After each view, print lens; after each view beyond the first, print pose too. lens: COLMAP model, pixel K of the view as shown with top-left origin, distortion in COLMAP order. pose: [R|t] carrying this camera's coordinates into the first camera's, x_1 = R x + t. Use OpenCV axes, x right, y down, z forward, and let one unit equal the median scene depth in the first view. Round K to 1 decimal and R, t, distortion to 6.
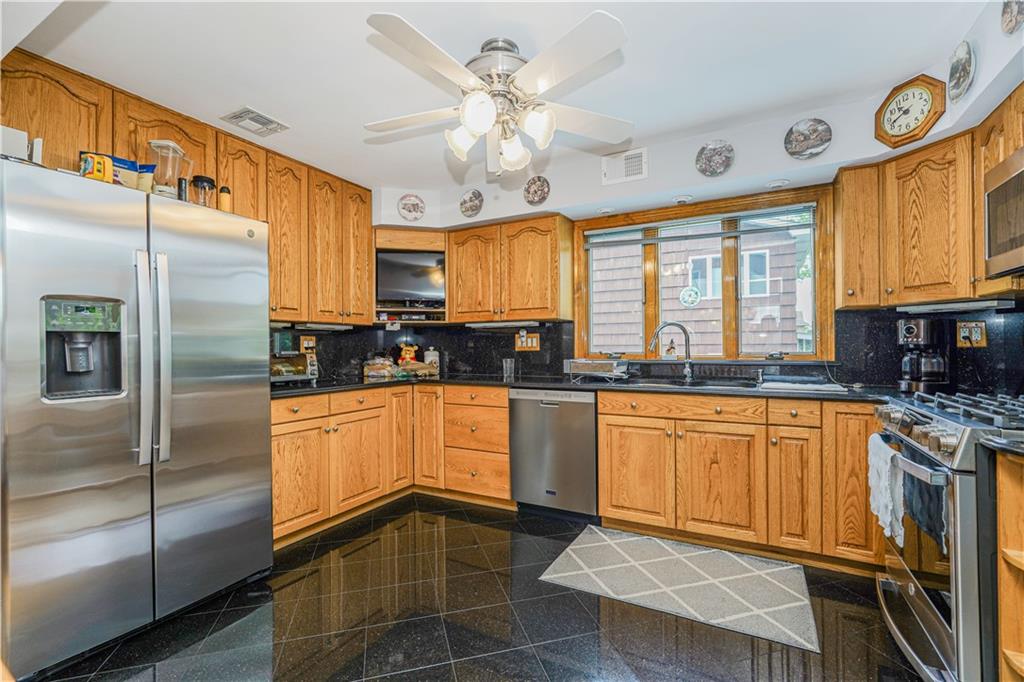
lens RADIAL K [[456.2, 0, 515.9], [0, 456.2, 344.6], [0, 0, 1]] dist [-0.001917, 0.004187]
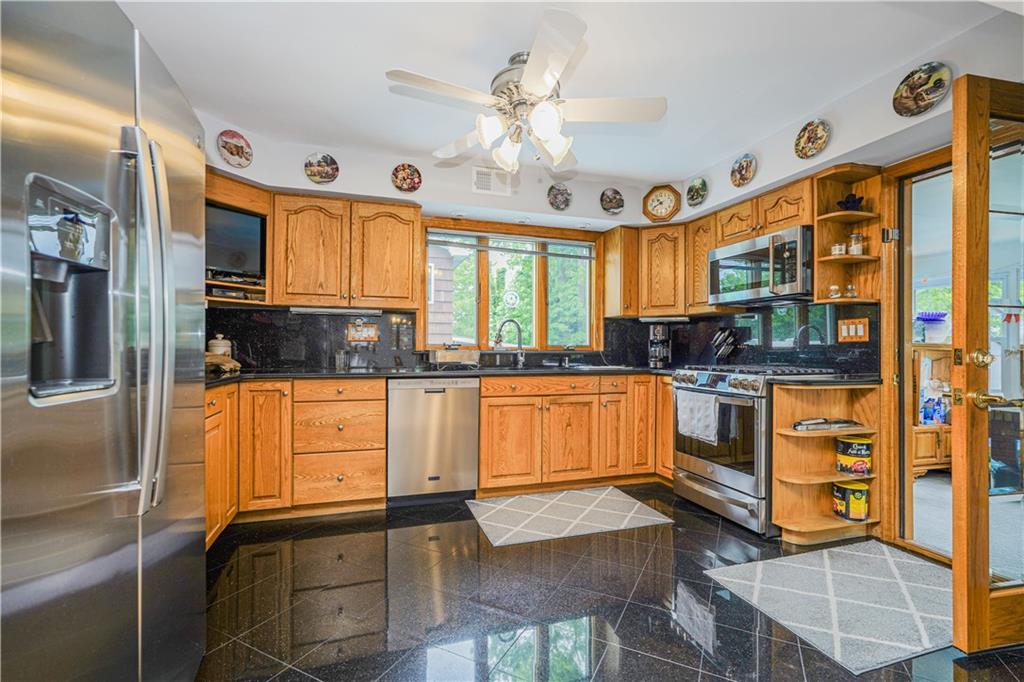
lens RADIAL K [[456.2, 0, 510.3], [0, 456.2, 345.1], [0, 0, 1]] dist [-0.001917, 0.004187]
pose [[0.691055, 0.016827, 0.722606, -0.565993], [-0.015265, 0.999846, -0.008684, 0.031941], [-0.722641, -0.005030, 0.691206, 0.173212]]
